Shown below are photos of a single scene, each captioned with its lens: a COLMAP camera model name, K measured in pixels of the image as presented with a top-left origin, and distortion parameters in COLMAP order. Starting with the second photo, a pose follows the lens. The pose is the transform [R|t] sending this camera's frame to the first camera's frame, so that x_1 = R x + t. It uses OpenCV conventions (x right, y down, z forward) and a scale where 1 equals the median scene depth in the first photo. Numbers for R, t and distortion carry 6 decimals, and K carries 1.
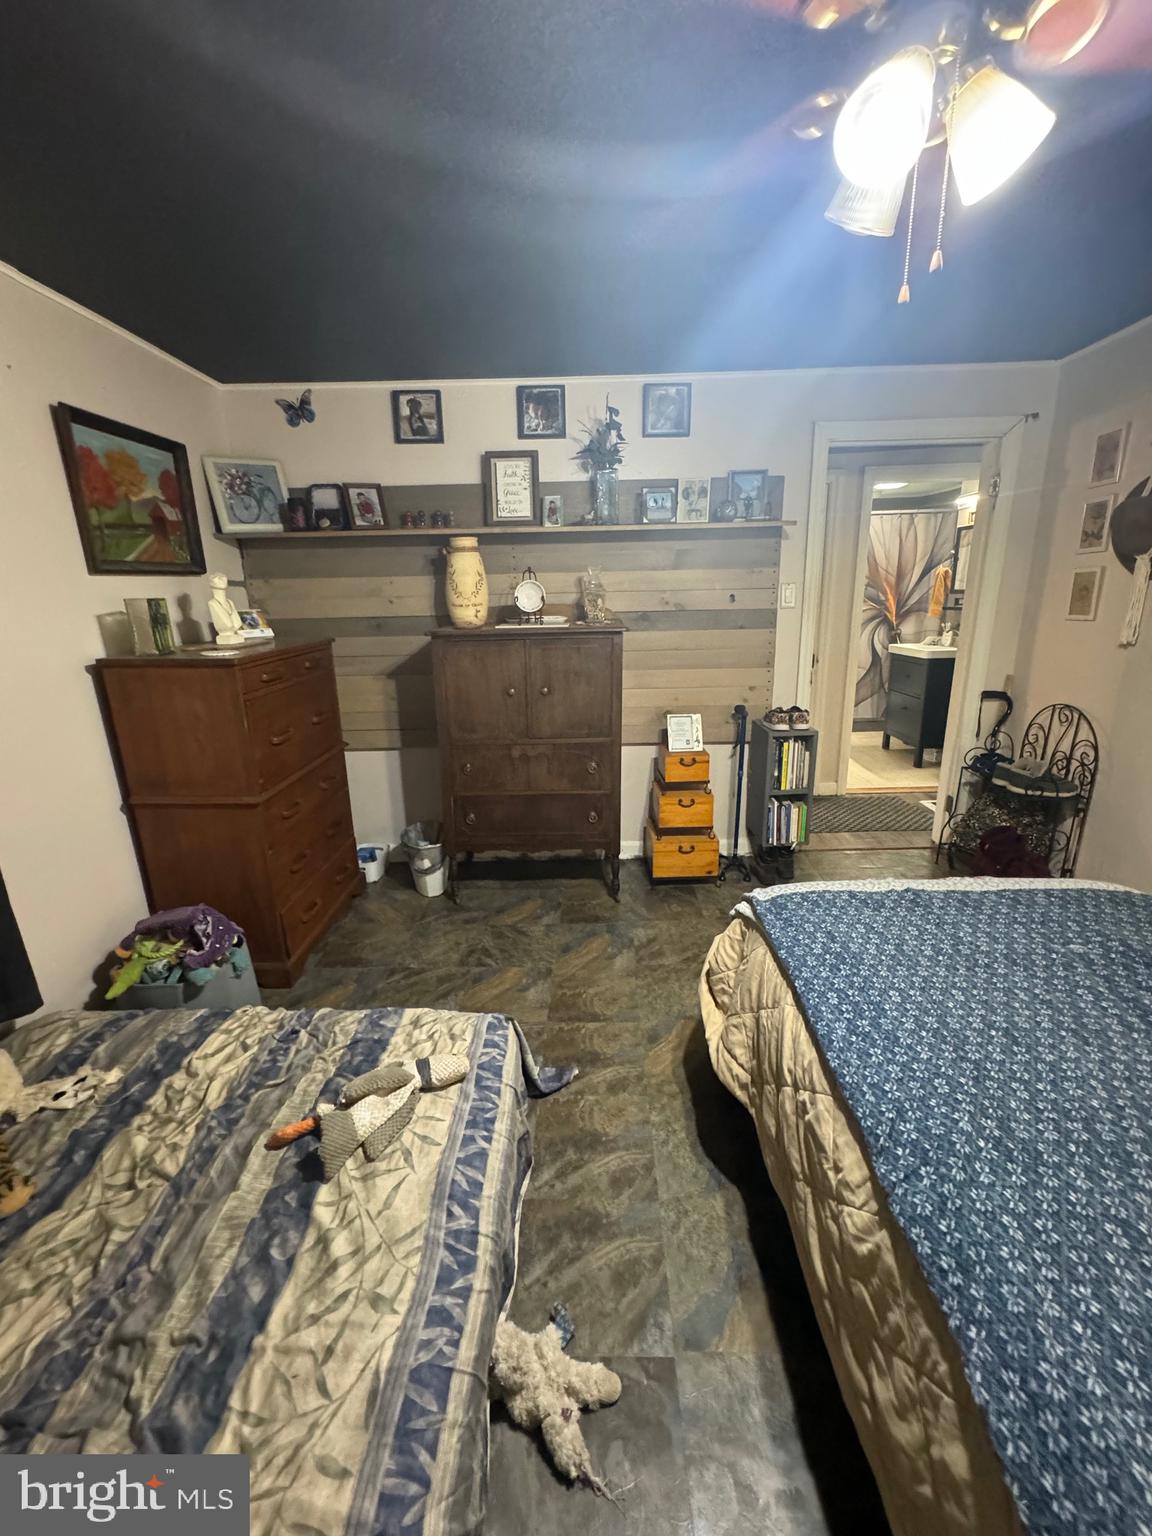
lens RADIAL K [[624.1, 0, 576.0], [0, 624.1, 768.0], [0, 0, 1]] dist [0.000009, -0.000002]
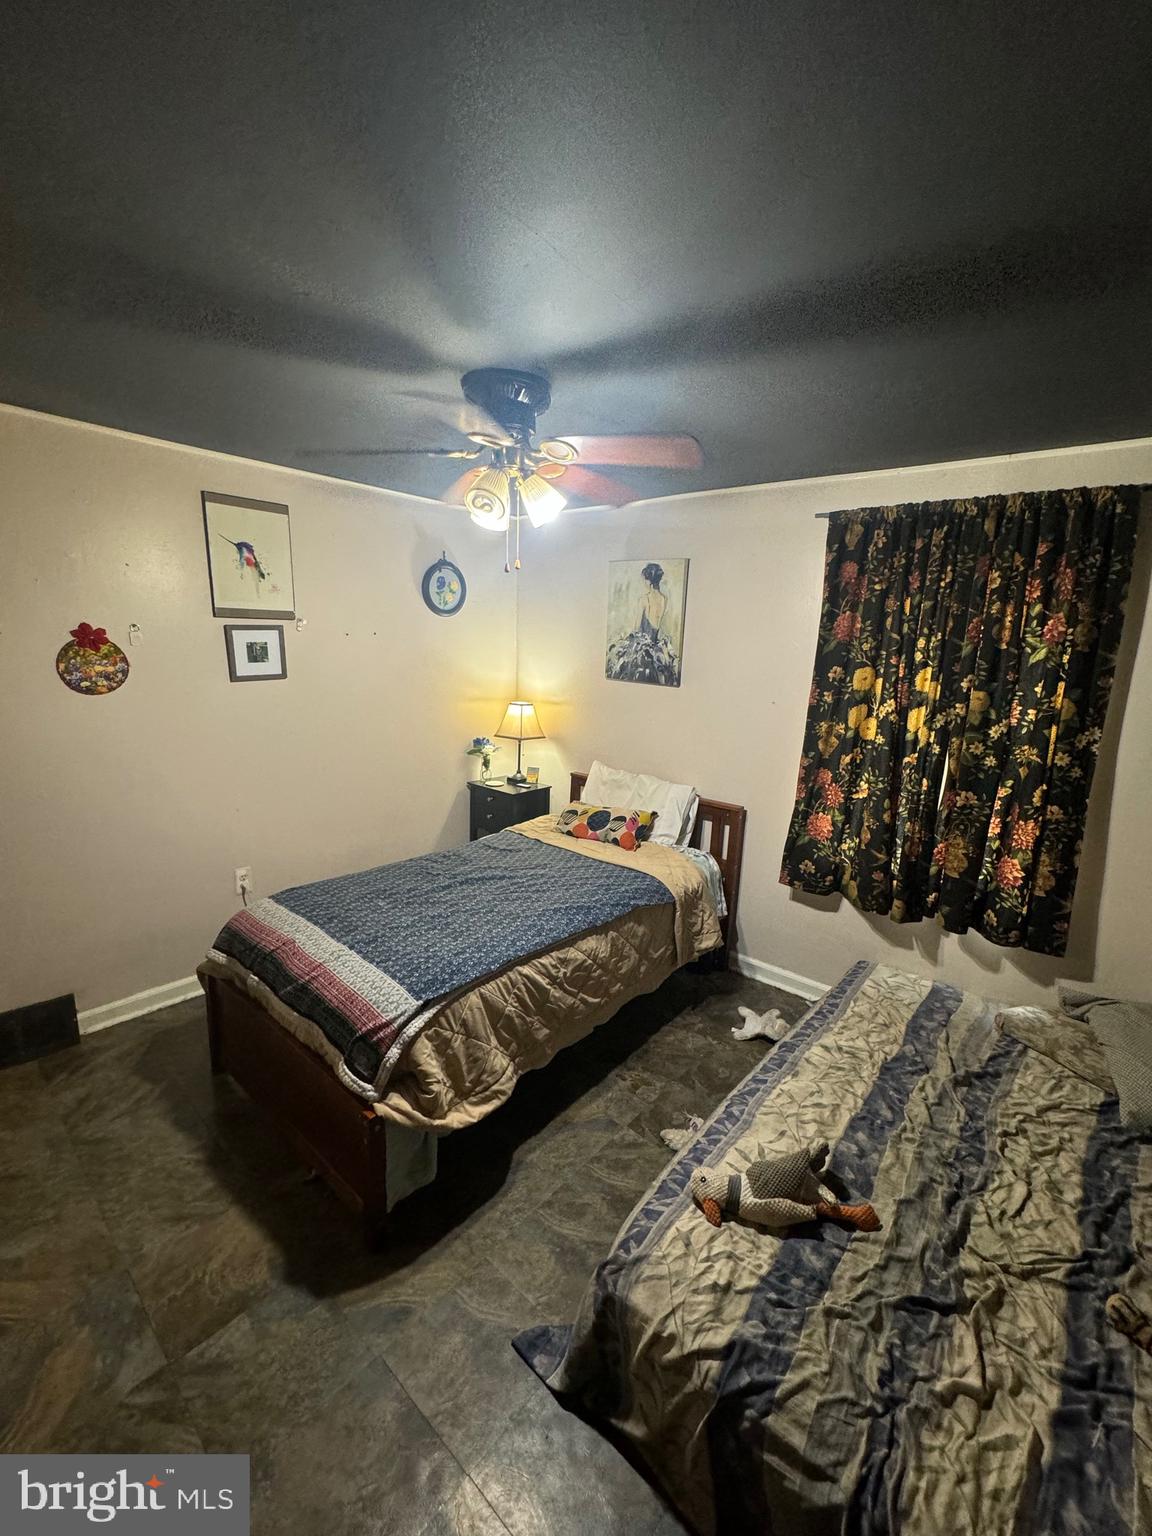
lens RADIAL K [[624.1, 0, 576.0], [0, 624.1, 768.0], [0, 0, 1]] dist [0.000009, -0.000002]
pose [[-0.774981, -0.147312, 0.614576, -0.701500], [0.152485, 0.900138, 0.408043, -0.745062], [-0.613313, 0.409939, -0.675127, 1.924188]]
